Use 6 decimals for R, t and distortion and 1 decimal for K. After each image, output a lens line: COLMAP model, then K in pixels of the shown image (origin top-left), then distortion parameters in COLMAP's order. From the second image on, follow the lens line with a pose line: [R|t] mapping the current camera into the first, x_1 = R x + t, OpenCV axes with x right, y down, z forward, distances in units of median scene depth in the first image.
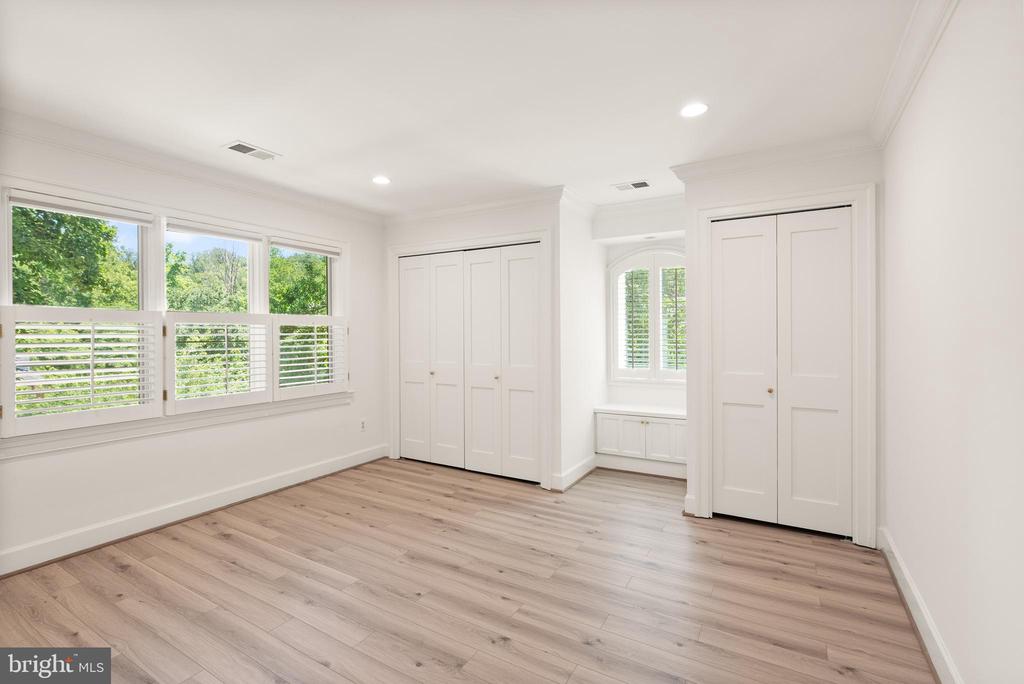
lens RADIAL K [[470.0, 0, 509.9], [0, 470.0, 331.2], [0, 0, 1]] dist [-0.000942, 0.001218]
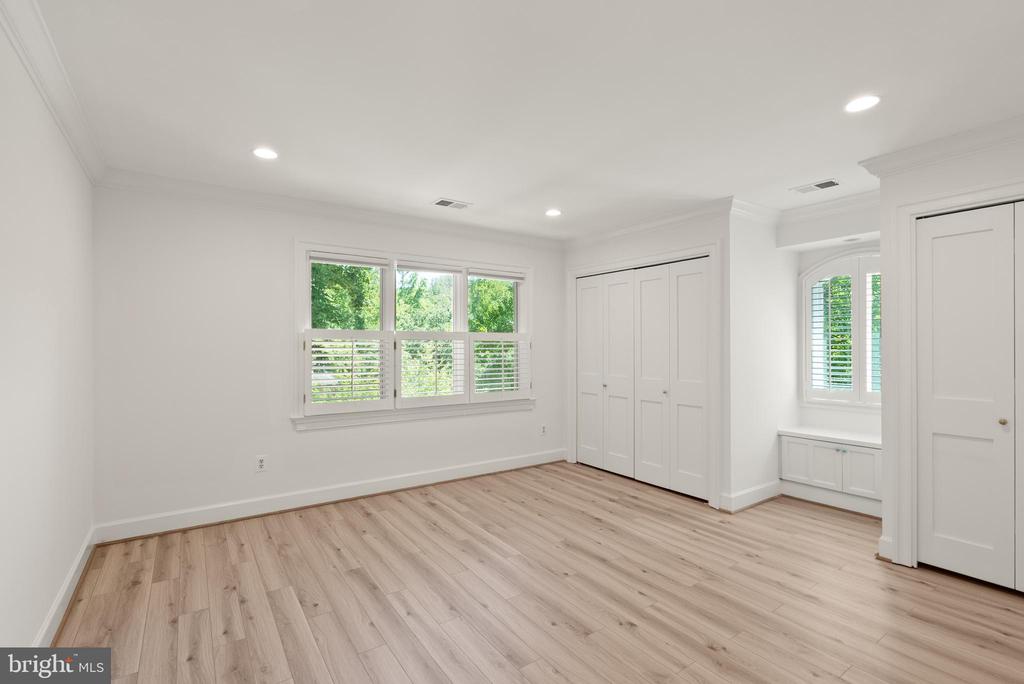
lens RADIAL K [[474.9, 0, 512.0], [0, 474.9, 342.0], [0, 0, 1]] dist [0.002068, 0.001053]
pose [[0.909525, -0.000015, -0.415649, 0.119856], [-0.002689, 0.999979, -0.005921, -0.002938], [0.415641, 0.006503, 0.909506, -0.086622]]
